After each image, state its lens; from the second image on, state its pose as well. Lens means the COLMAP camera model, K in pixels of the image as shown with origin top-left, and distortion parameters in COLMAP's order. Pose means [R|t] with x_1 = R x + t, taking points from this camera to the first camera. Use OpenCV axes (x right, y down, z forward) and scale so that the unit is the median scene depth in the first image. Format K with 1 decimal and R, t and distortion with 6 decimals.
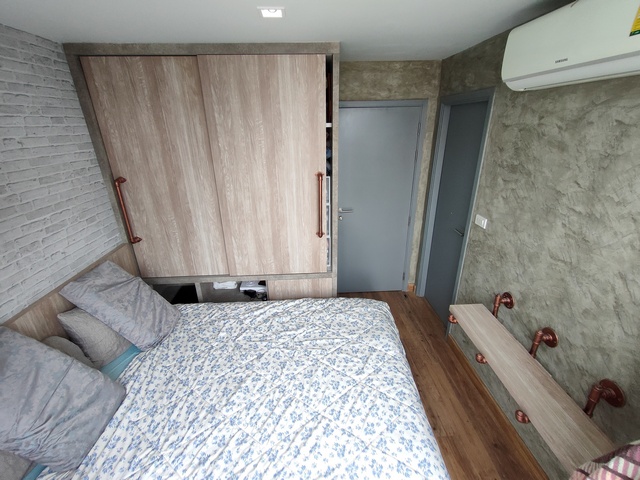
lens RADIAL K [[291.0, 0, 320.8], [0, 291.0, 235.3], [0, 0, 1]] dist [0.014219, -0.000170]
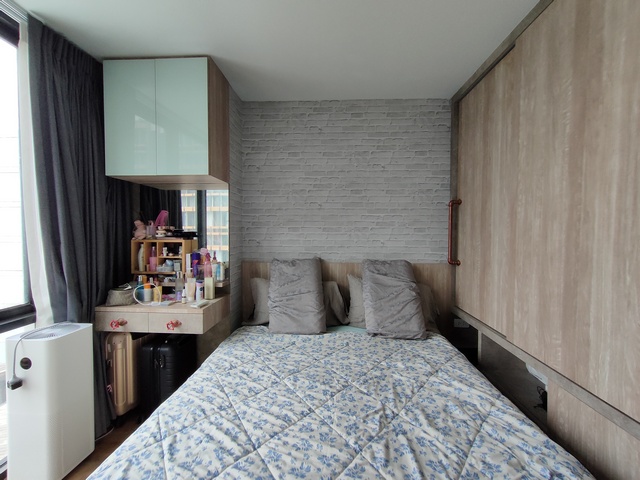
lens RADIAL K [[291.0, 0, 316.9], [0, 291.0, 234.8], [0, 0, 1]] dist [0.014219, -0.000170]
pose [[-0.090520, 0.033090, -0.995345, 0.431225], [-0.361234, 0.930292, 0.063779, 0.040349], [0.928071, 0.365325, -0.072257, 0.678140]]
